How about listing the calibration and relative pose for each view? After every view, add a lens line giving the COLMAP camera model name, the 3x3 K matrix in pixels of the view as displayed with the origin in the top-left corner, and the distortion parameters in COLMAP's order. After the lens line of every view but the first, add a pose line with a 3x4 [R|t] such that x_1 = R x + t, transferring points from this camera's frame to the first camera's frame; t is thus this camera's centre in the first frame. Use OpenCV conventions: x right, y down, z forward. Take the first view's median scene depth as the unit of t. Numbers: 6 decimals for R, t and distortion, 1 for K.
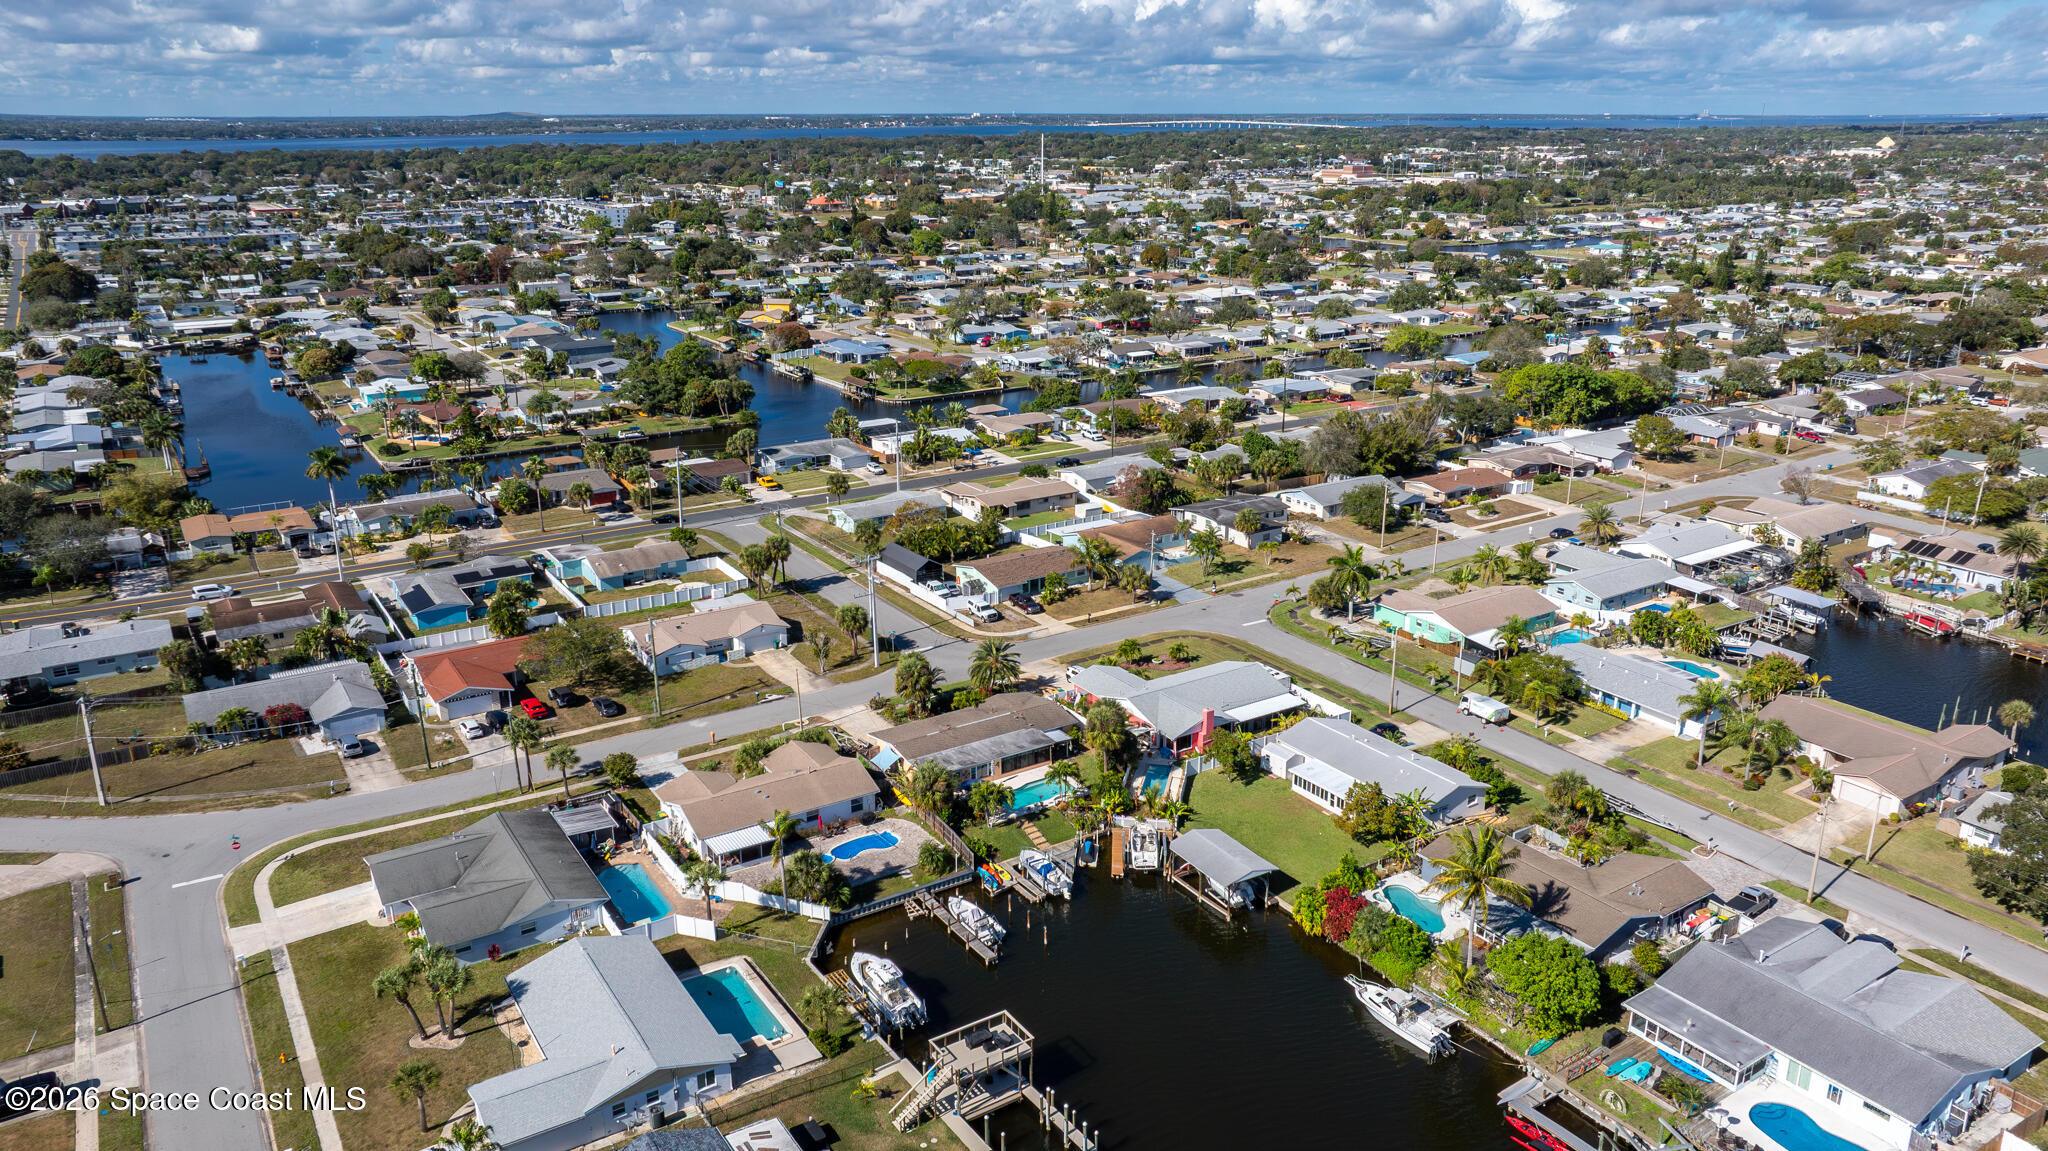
lens RADIAL K [[1450.9, 0, 1025.4], [0, 1450.9, 548.3], [0, 0, 1]] dist [-0.033710, 0.042667]
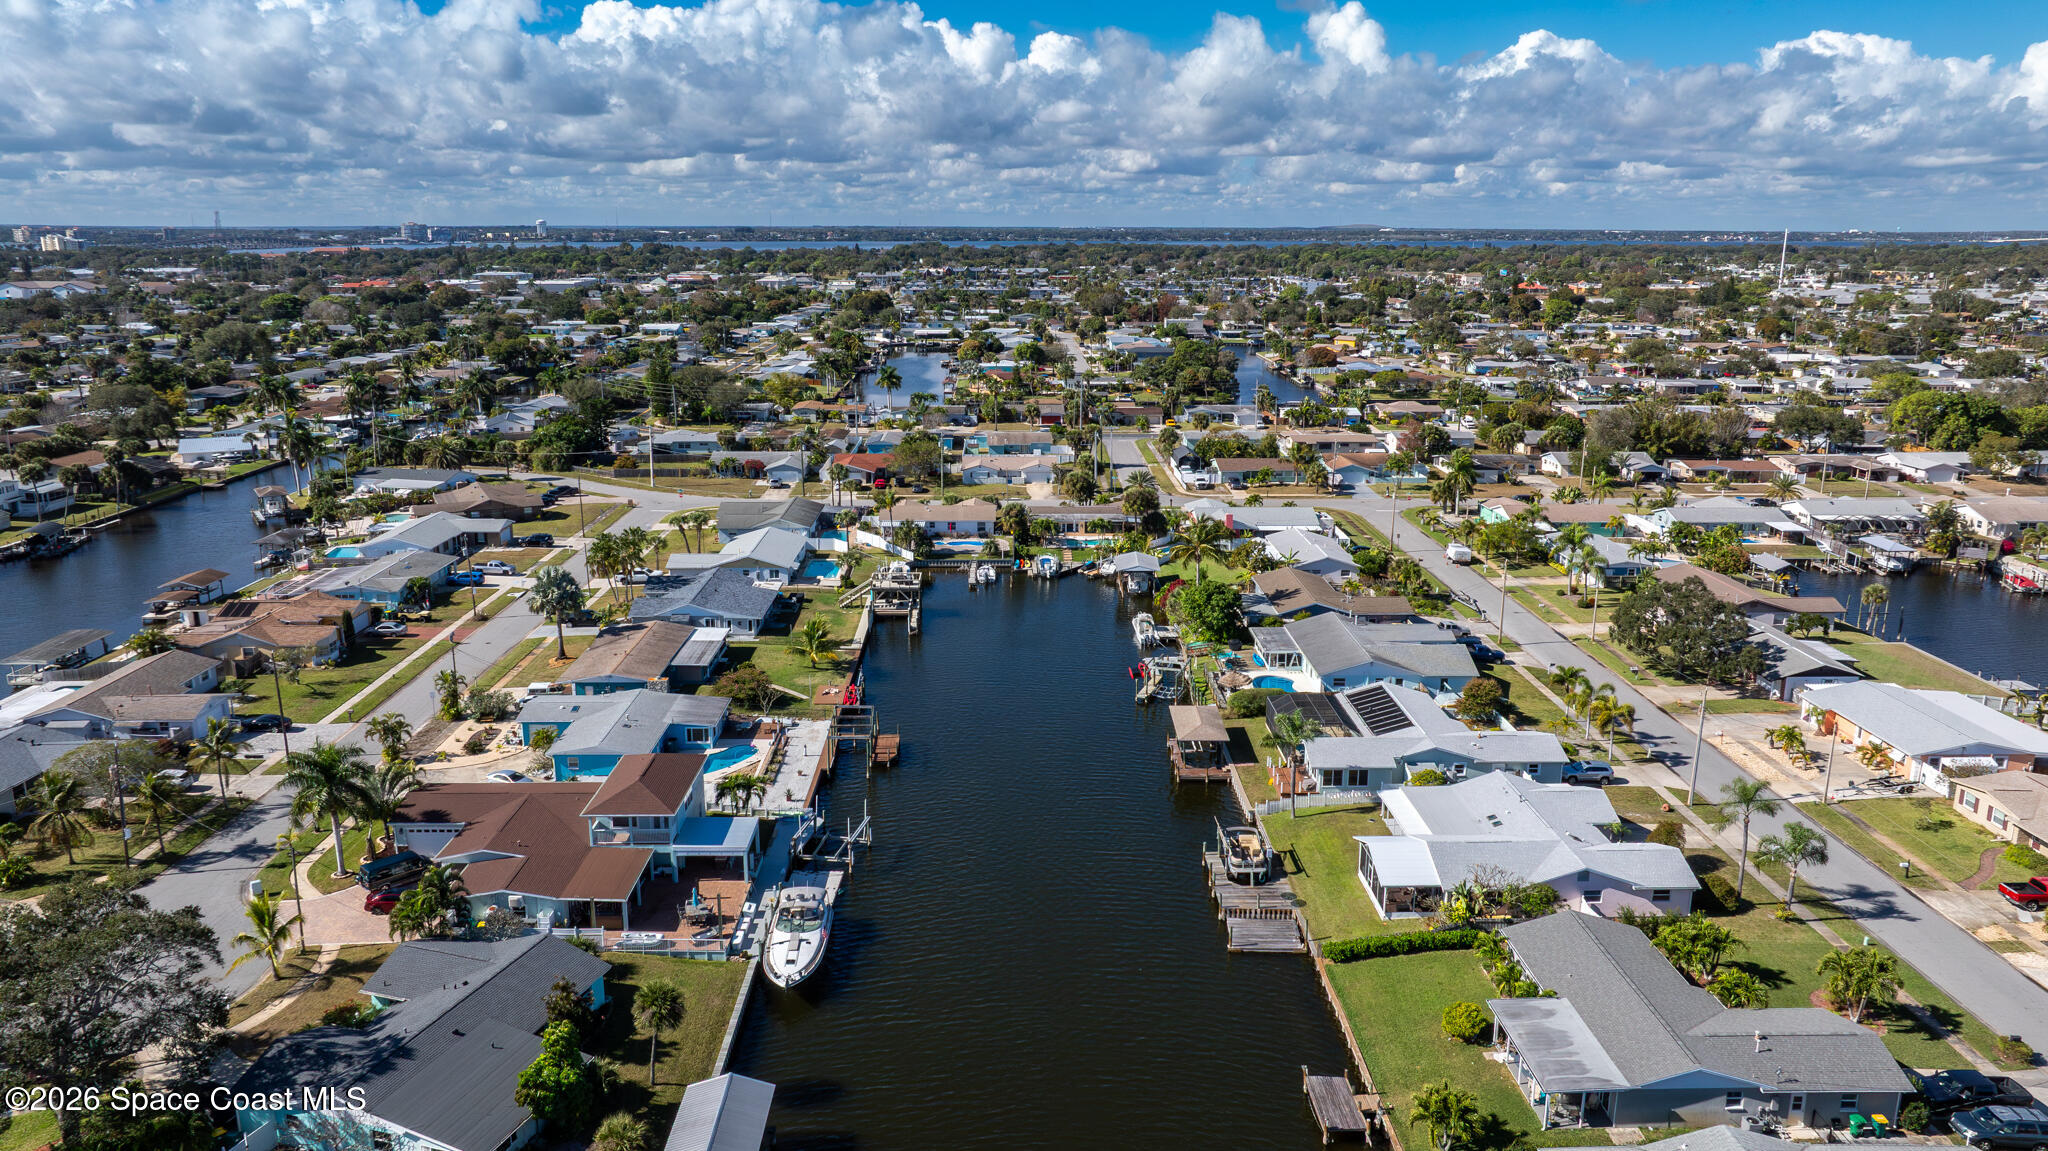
lens RADIAL K [[1450.9, 0, 1019.9], [0, 1450.9, 564.1], [0, 0, 1]] dist [-0.033710, 0.042667]
pose [[0.843793, 0.127206, -0.521375, 0.251631], [-0.161972, 0.986563, -0.021432, 0.080261], [0.511643, 0.102533, 0.853058, -0.116092]]
